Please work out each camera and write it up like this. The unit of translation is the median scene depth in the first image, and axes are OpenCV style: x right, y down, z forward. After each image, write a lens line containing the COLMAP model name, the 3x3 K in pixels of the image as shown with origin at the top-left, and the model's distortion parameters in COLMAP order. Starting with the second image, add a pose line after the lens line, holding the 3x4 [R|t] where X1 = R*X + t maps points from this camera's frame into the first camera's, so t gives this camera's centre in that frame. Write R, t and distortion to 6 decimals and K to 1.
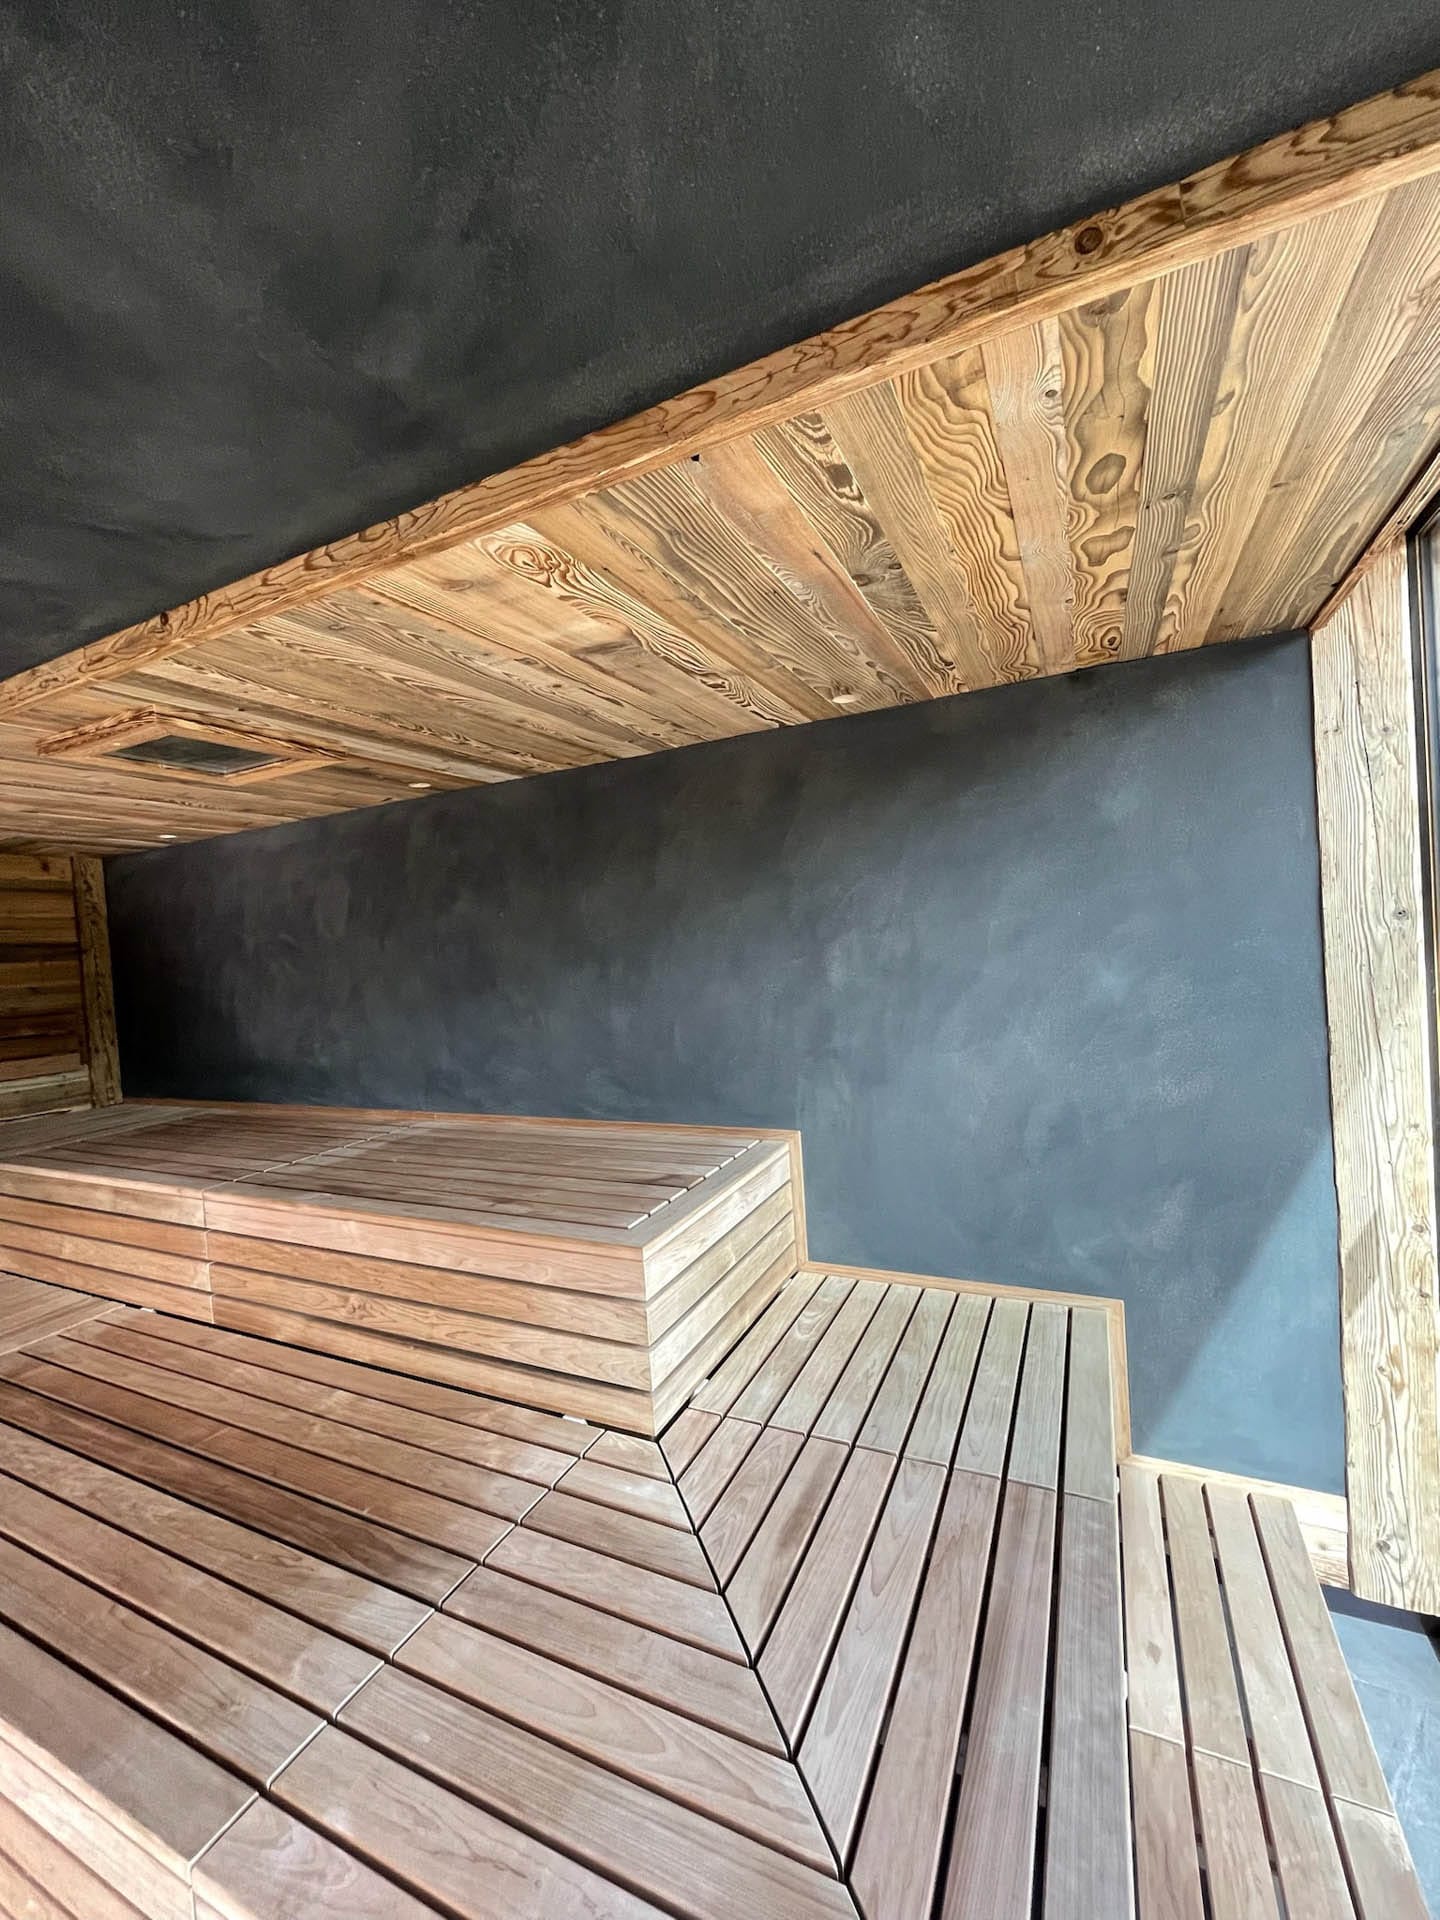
lens RADIAL K [[775.1, 0, 722.6], [0, 775.1, 960.9], [0, 0, 1]] dist [-0.000500, -0.000021]
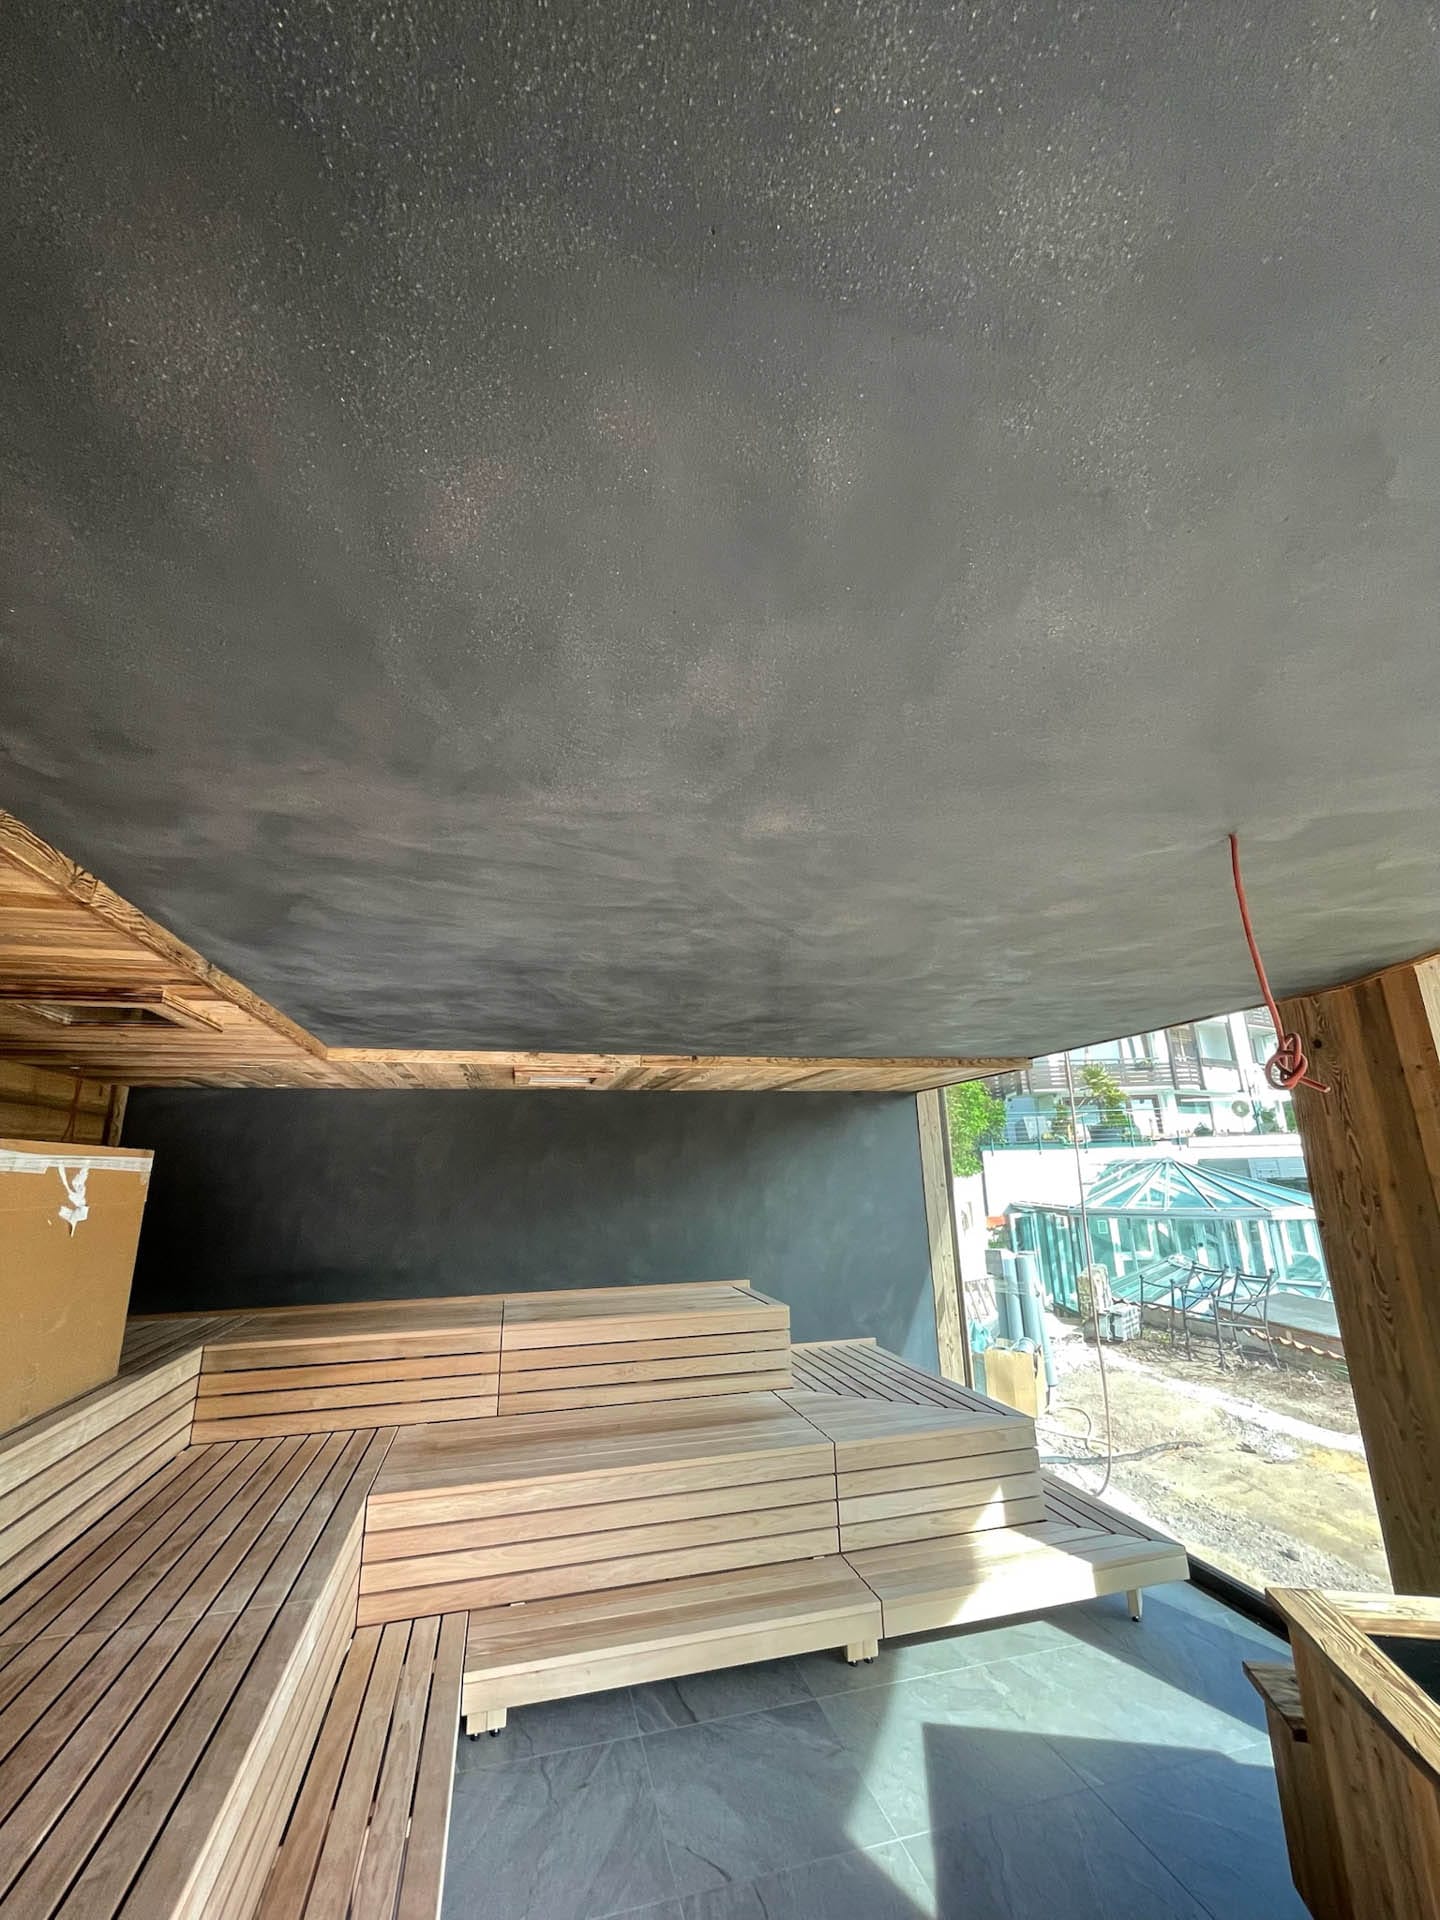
lens RADIAL K [[775.1, 0, 719.3], [0, 775.1, 960.3], [0, 0, 1]] dist [-0.000500, -0.000021]
pose [[0.763585, 0.217878, 0.607838, -1.542091], [-0.012378, 0.946118, -0.323584, 0.083362], [-0.645589, 0.239560, 0.725139, -0.746115]]
